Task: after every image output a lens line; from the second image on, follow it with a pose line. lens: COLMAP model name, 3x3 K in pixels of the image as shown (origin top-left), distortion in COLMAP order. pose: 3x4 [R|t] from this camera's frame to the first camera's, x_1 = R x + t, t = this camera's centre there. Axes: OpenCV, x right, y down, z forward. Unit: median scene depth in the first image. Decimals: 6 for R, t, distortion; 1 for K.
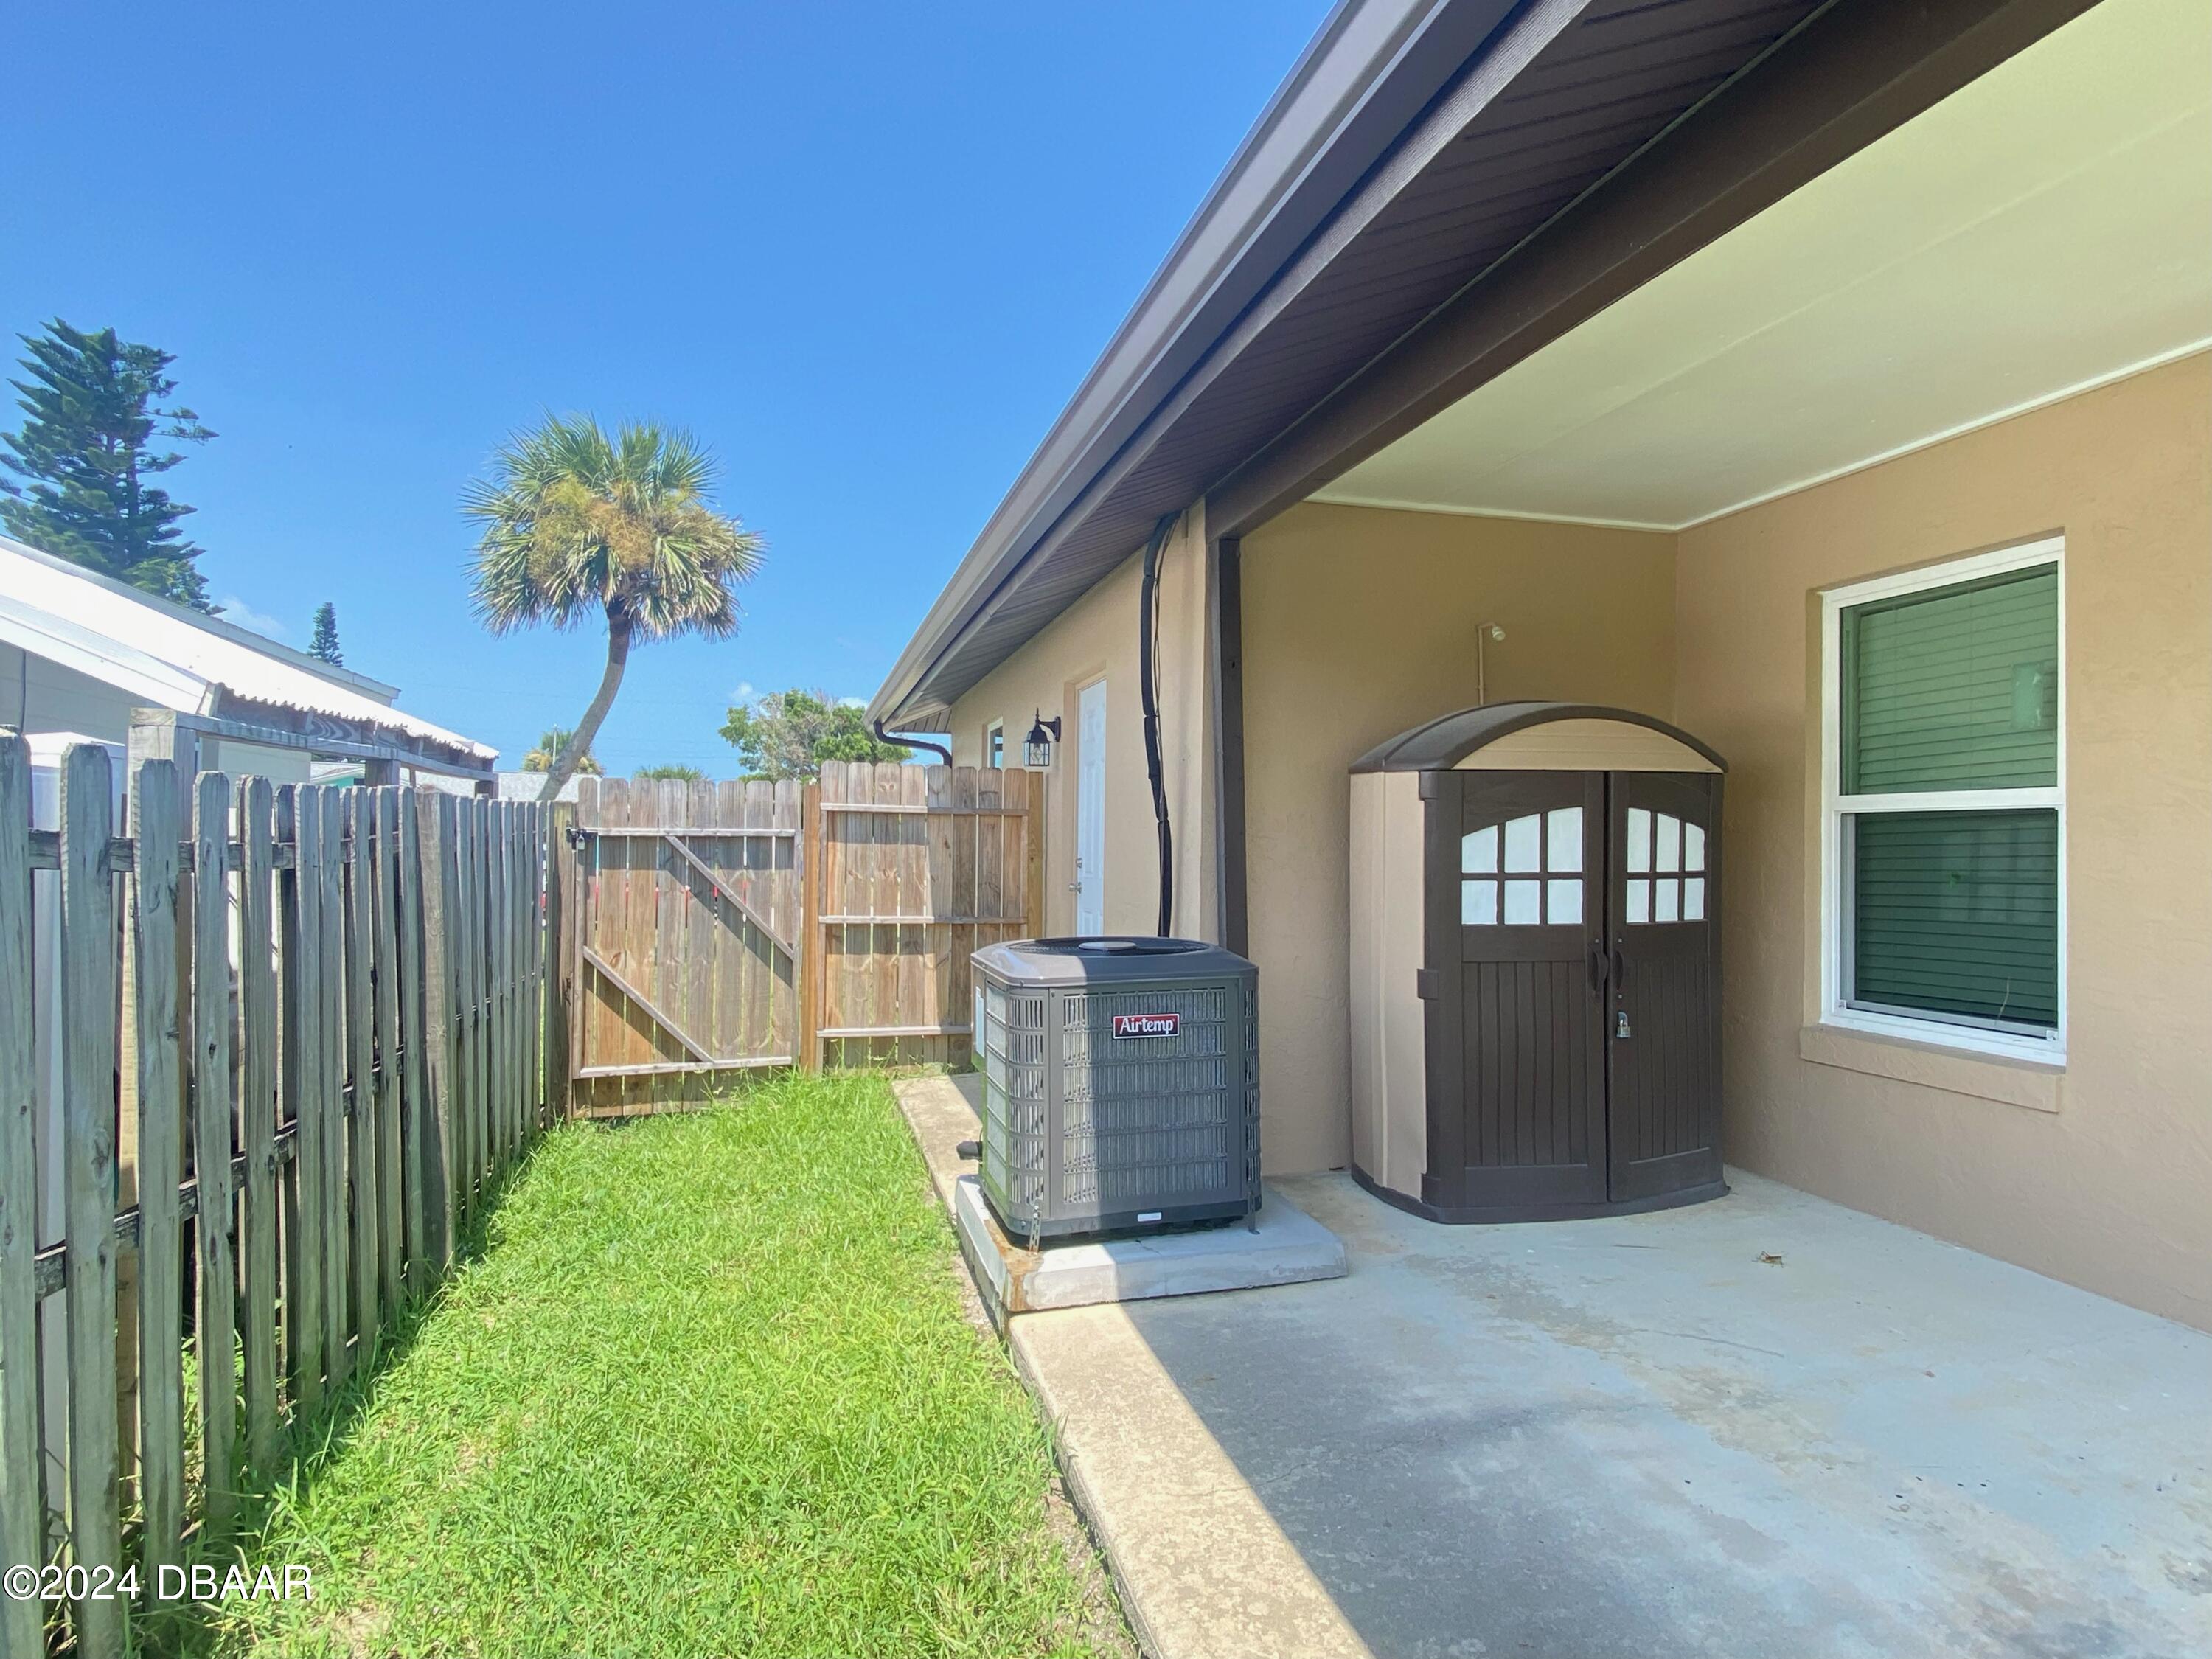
lens RADIAL K [[1149.5, 0, 1112.0], [0, 1149.5, 807.4], [0, 0, 1]] dist [0.029455, 0.000014]
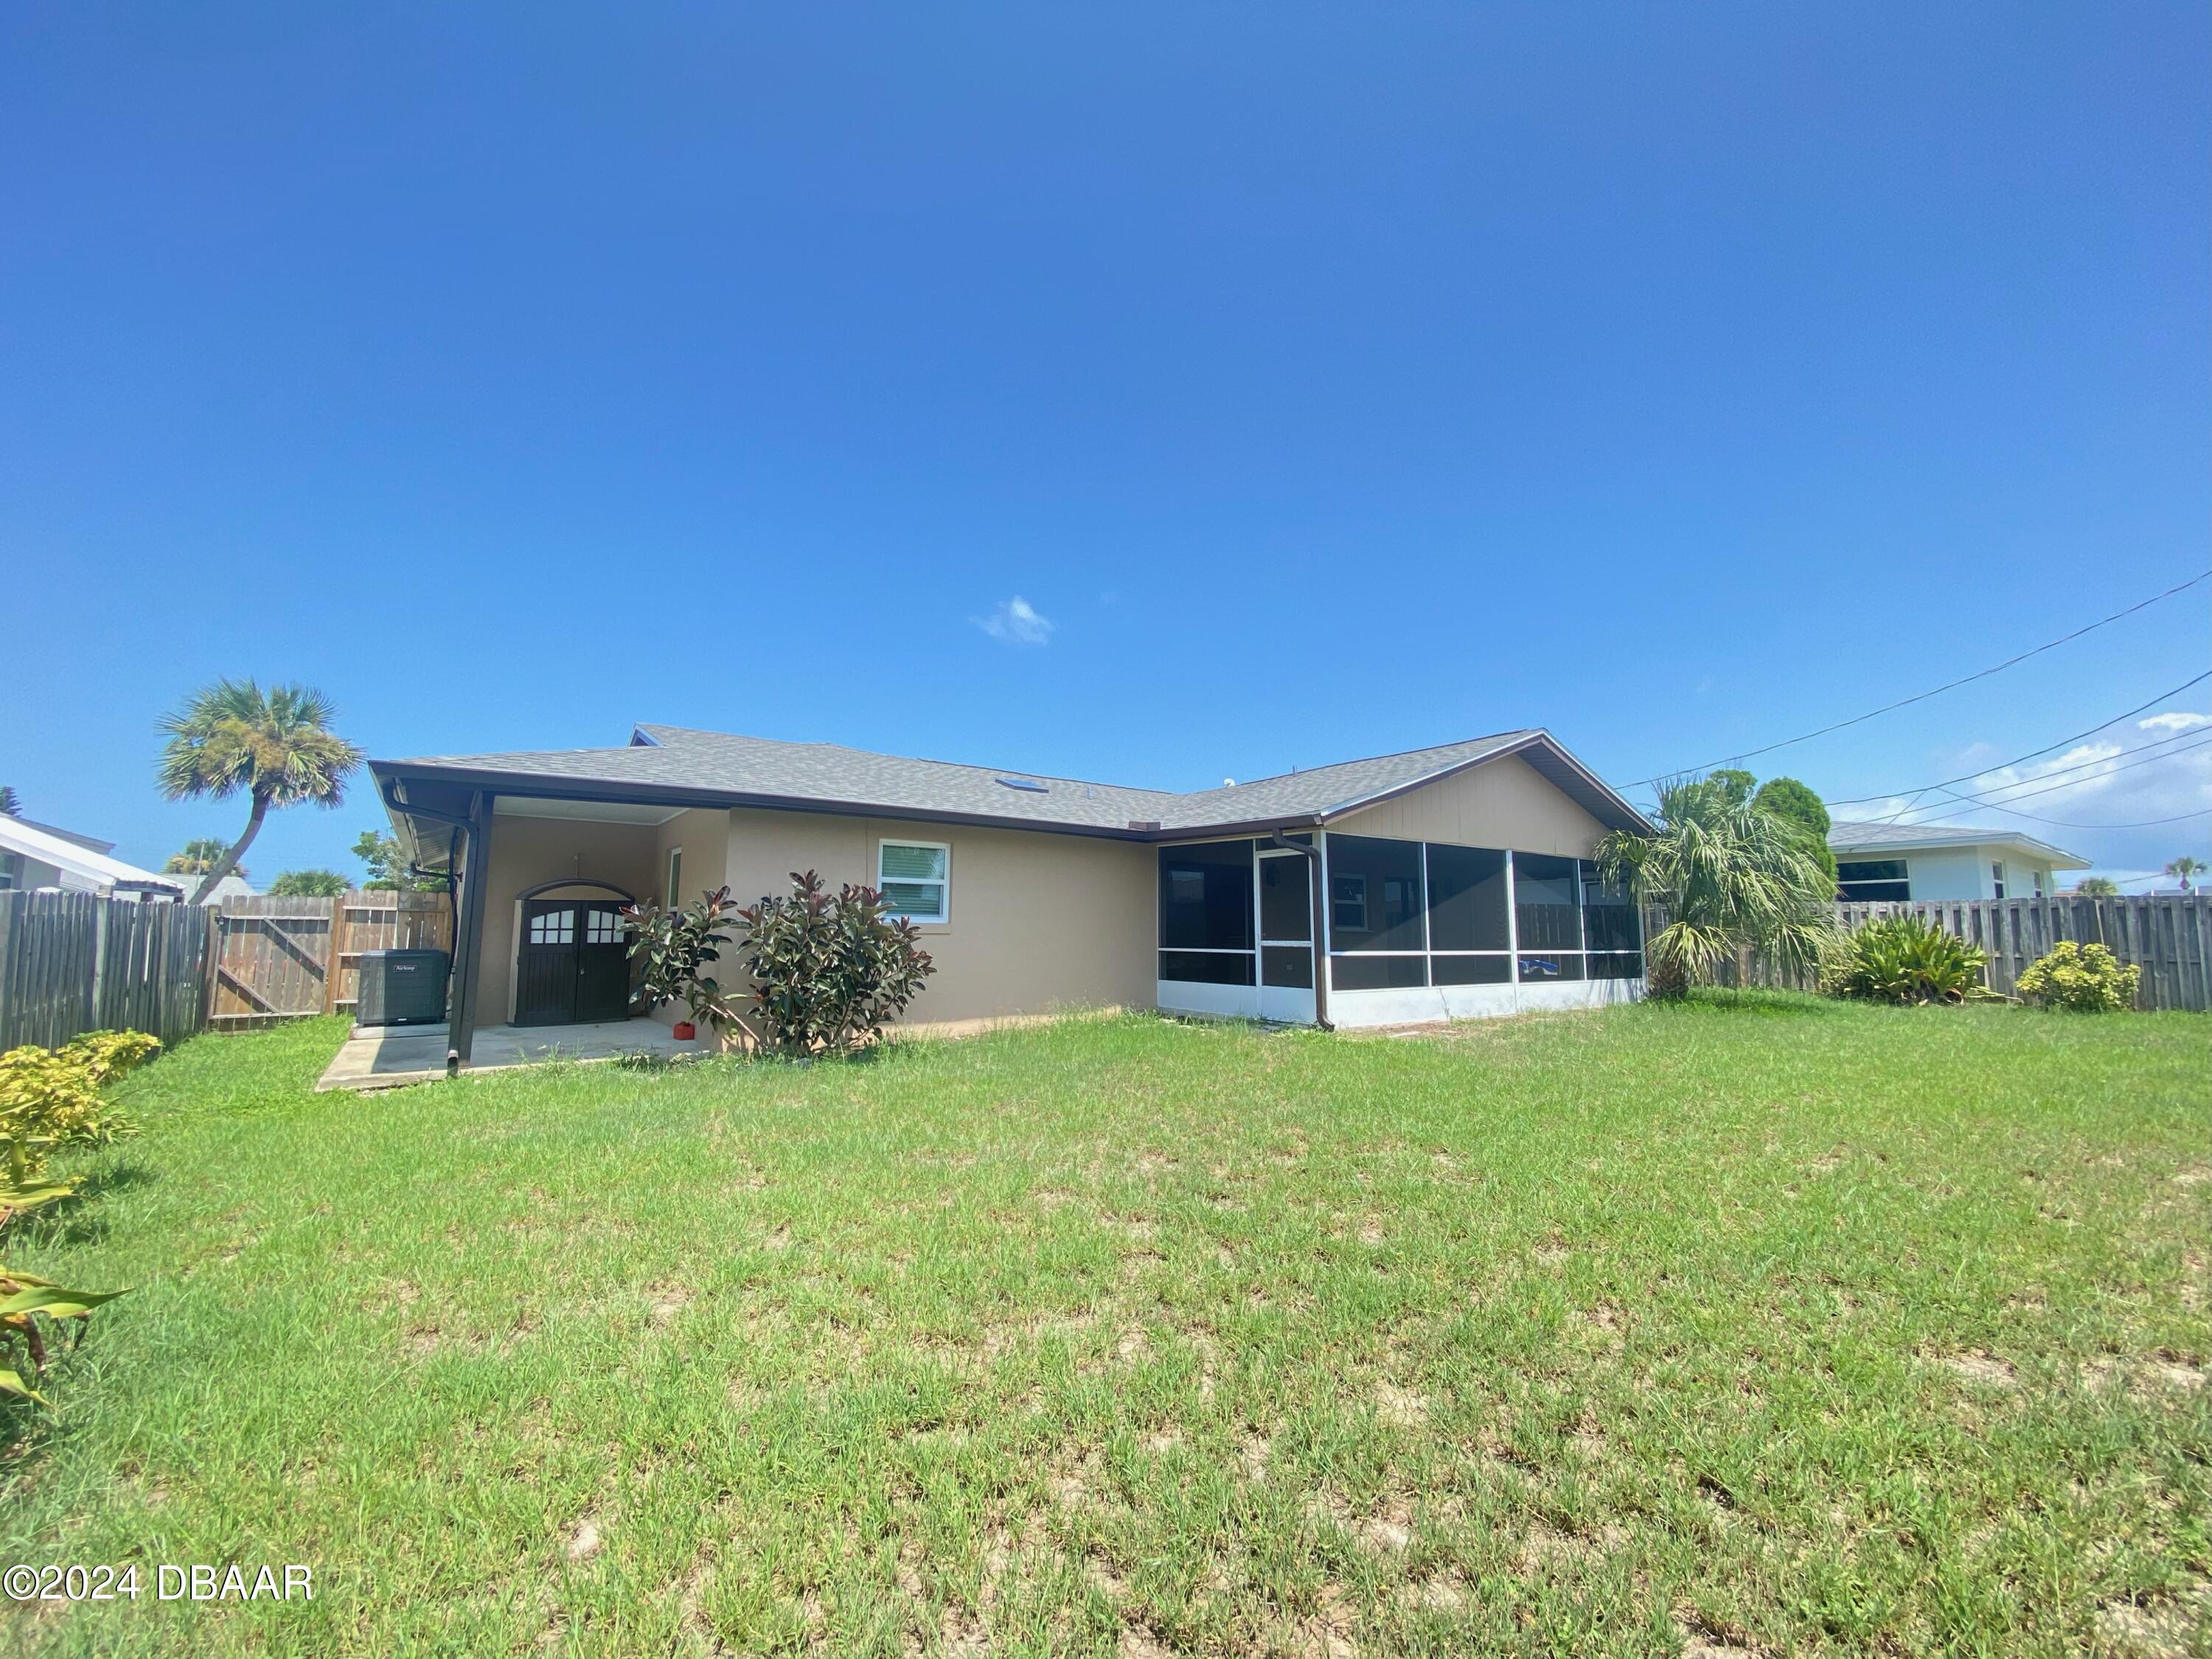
lens RADIAL K [[904.9, 0, 1106.3], [0, 904.9, 822.4], [0, 0, 1]] dist [0.024439, -0.020599]
pose [[0.942829, 0.036040, 0.331322, 0.643977], [-0.005617, 0.995713, -0.092327, -0.012255], [-0.333229, 0.085188, 0.938990, -1.409281]]
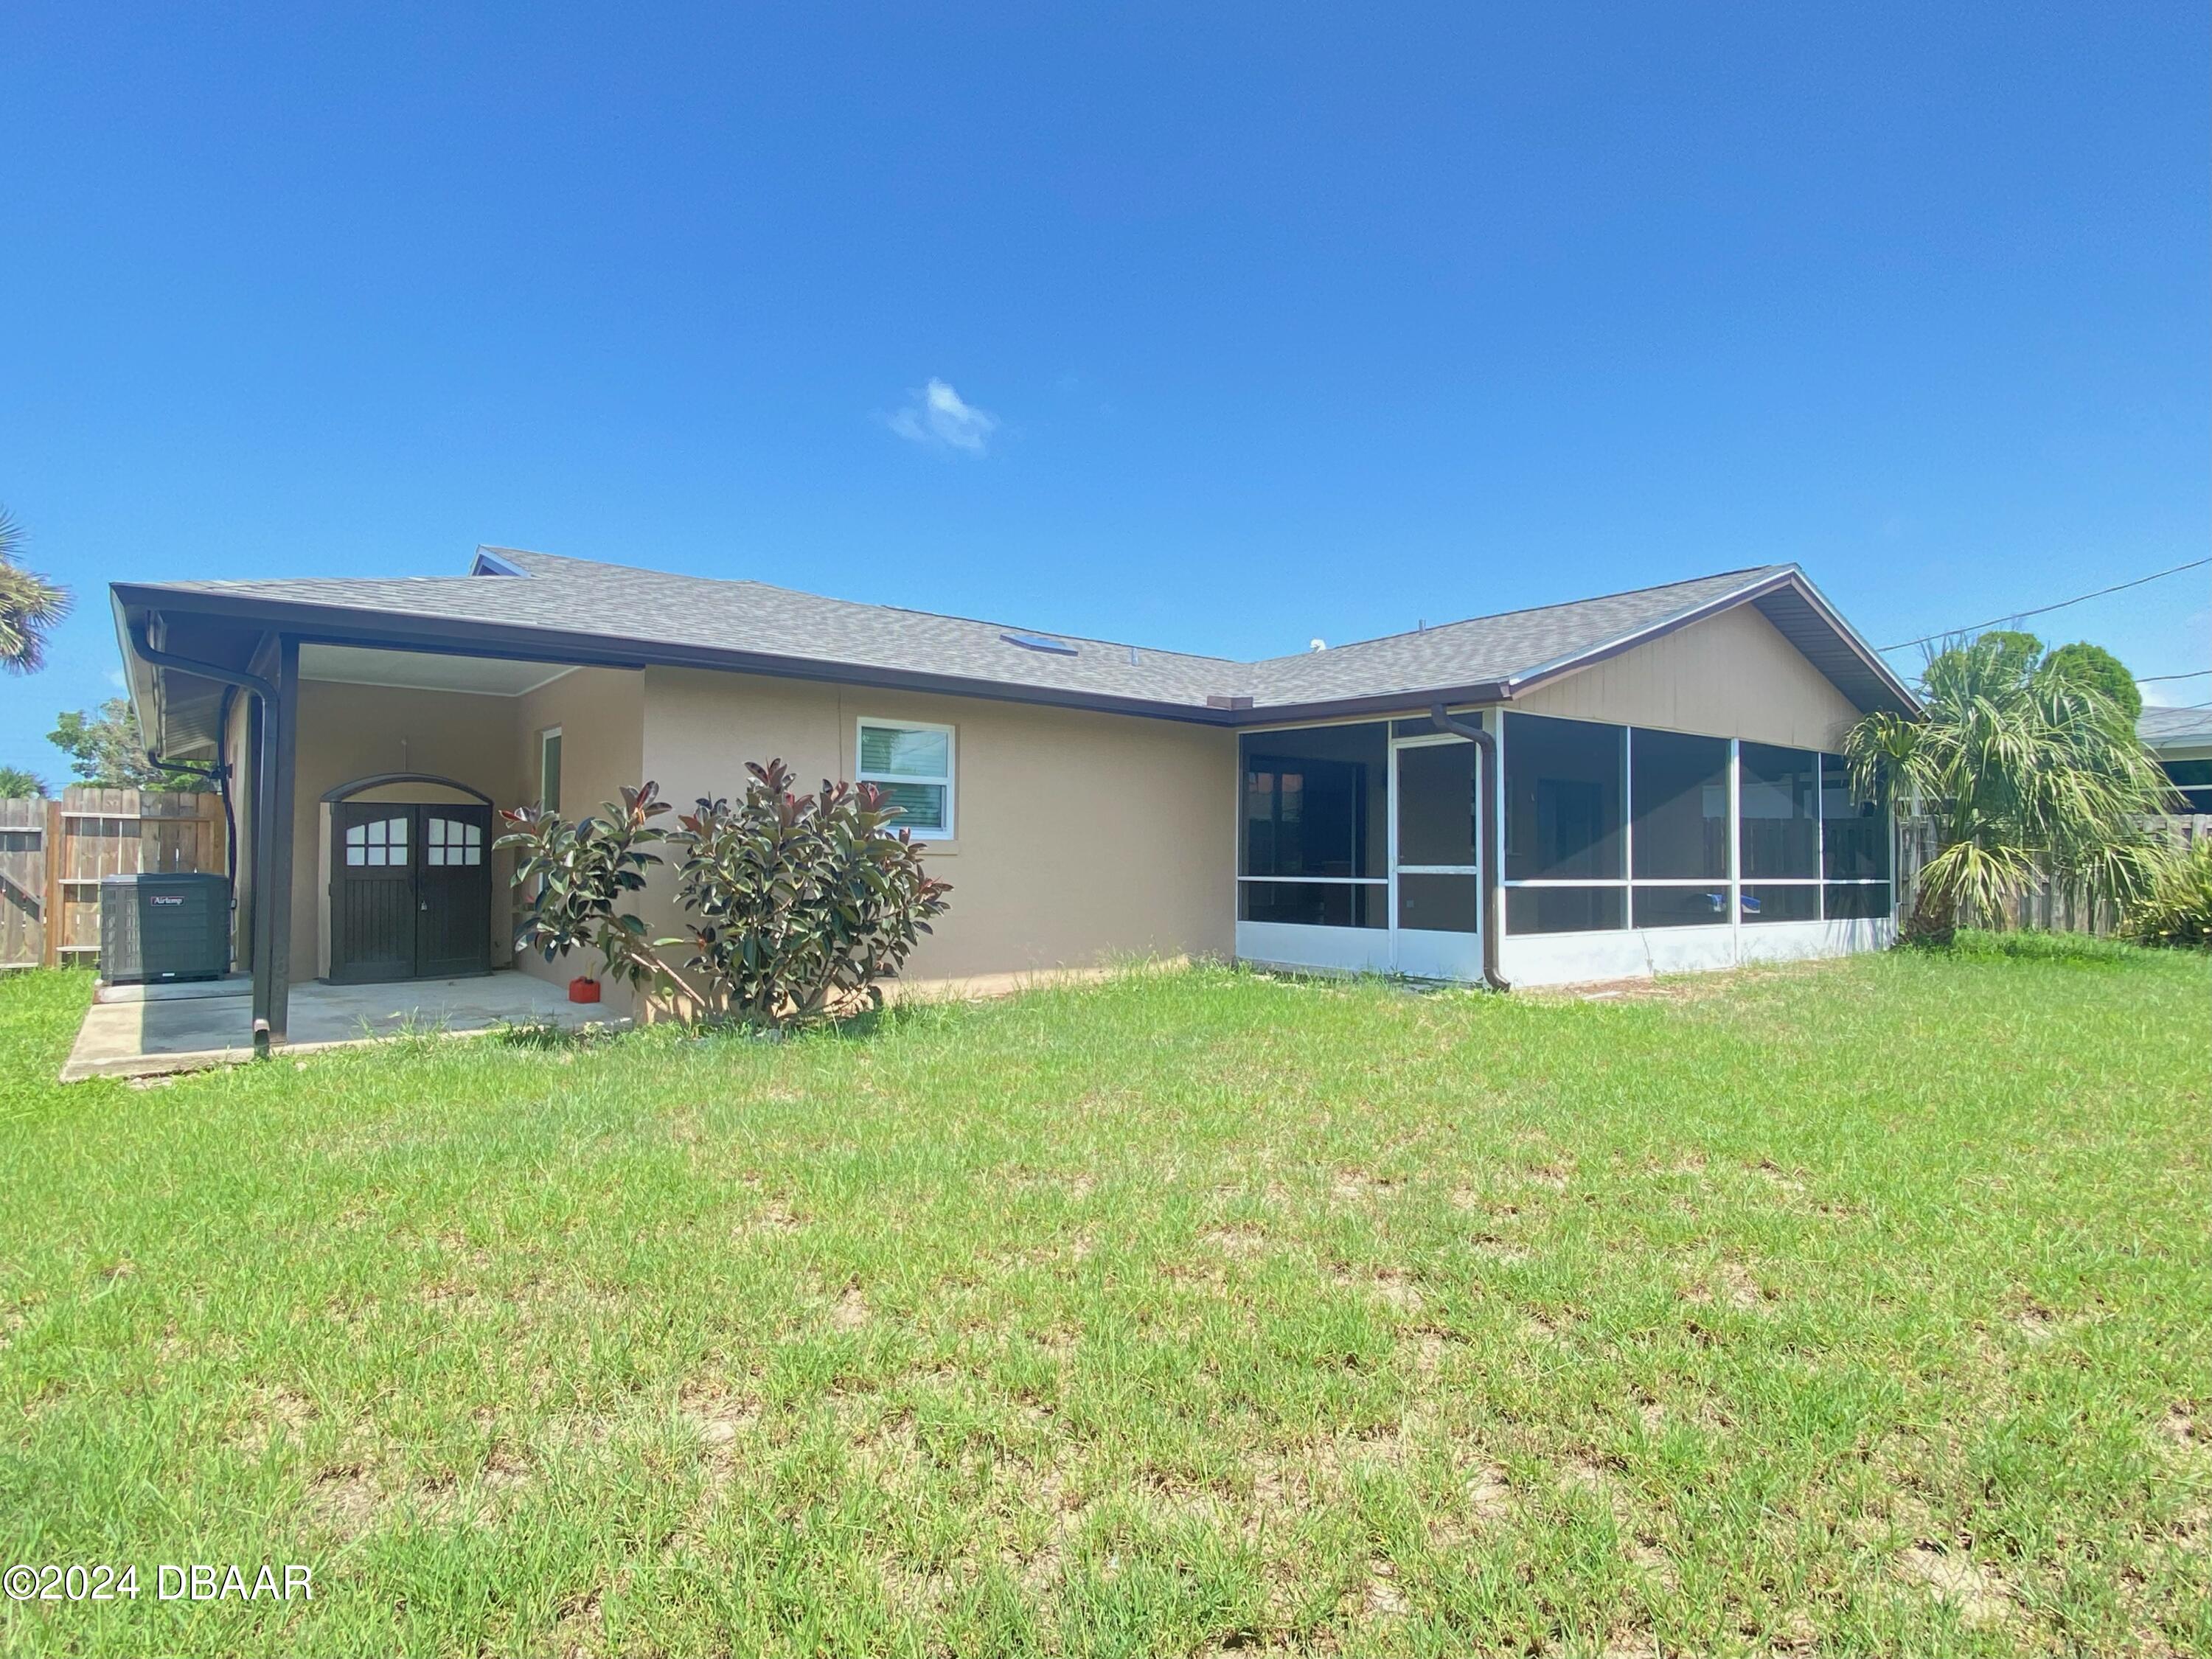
lens RADIAL K [[1213.8, 0, 1103.8], [0, 1213.8, 825.2], [0, 0, 1]] dist [0.032105, -0.025947]
pose [[0.934106, 0.007810, 0.356912, 0.547121], [-0.008732, 0.999961, 0.000971, -0.000117], [-0.356890, -0.004024, 0.934138, -1.252481]]
